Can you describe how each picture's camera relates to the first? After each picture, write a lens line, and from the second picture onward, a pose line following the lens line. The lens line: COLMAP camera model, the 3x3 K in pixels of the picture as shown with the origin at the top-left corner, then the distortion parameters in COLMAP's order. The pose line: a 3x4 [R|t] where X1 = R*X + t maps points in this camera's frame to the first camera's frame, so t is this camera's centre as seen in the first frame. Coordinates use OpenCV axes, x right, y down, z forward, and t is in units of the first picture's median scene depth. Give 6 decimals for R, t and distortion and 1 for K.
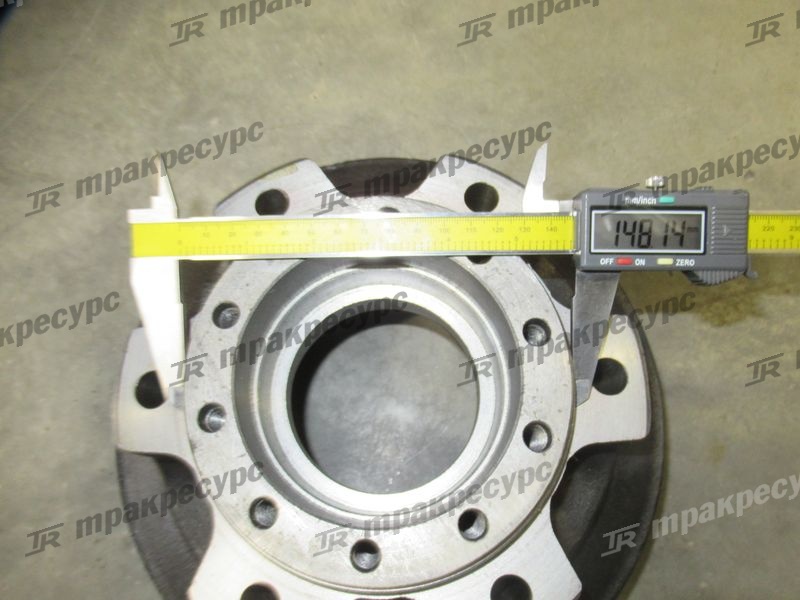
lens RADIAL K [[593.2, 0, 390.6], [0, 593.2, 300.7], [0, 0, 1]] dist [0.006502, 0.000230]
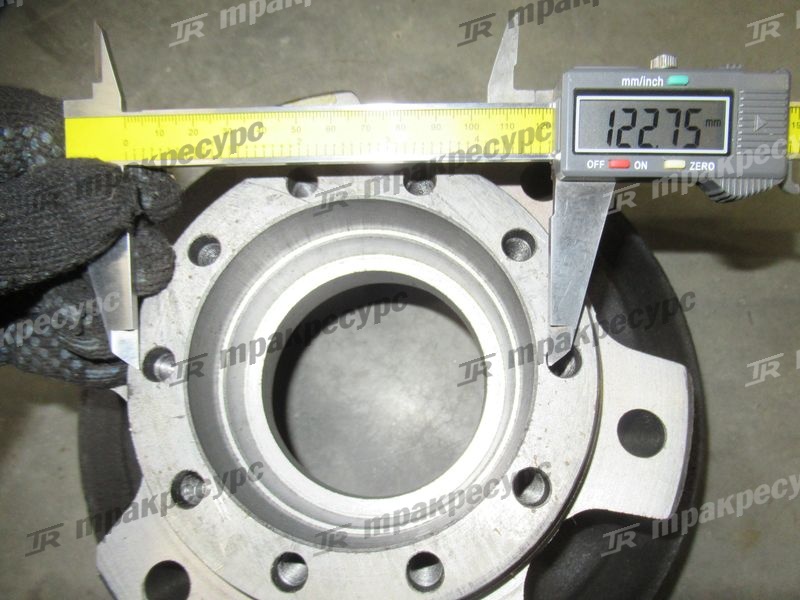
lens RADIAL K [[591.1, 0, 392.3], [0, 591.1, 297.6], [0, 0, 1]] dist [0.009903, 0.001130]
pose [[0.968064, 0.235210, -0.086762, 0.054954], [-0.230467, 0.971149, 0.061279, -0.018481], [0.098672, -0.039326, 0.994343, 0.145064]]
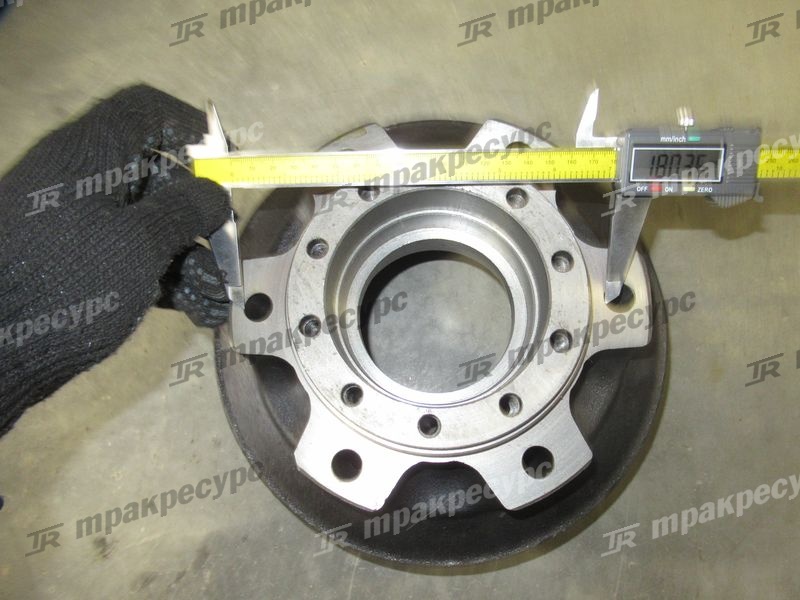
lens RADIAL K [[591.1, 0, 392.3], [0, 591.1, 297.6], [0, 0, 1]] dist [0.009903, 0.001130]
pose [[0.999374, 0.000667, -0.035374, -0.055034], [0.001628, 0.997897, 0.064807, 0.037398], [0.035343, -0.064824, 0.997271, -0.216264]]
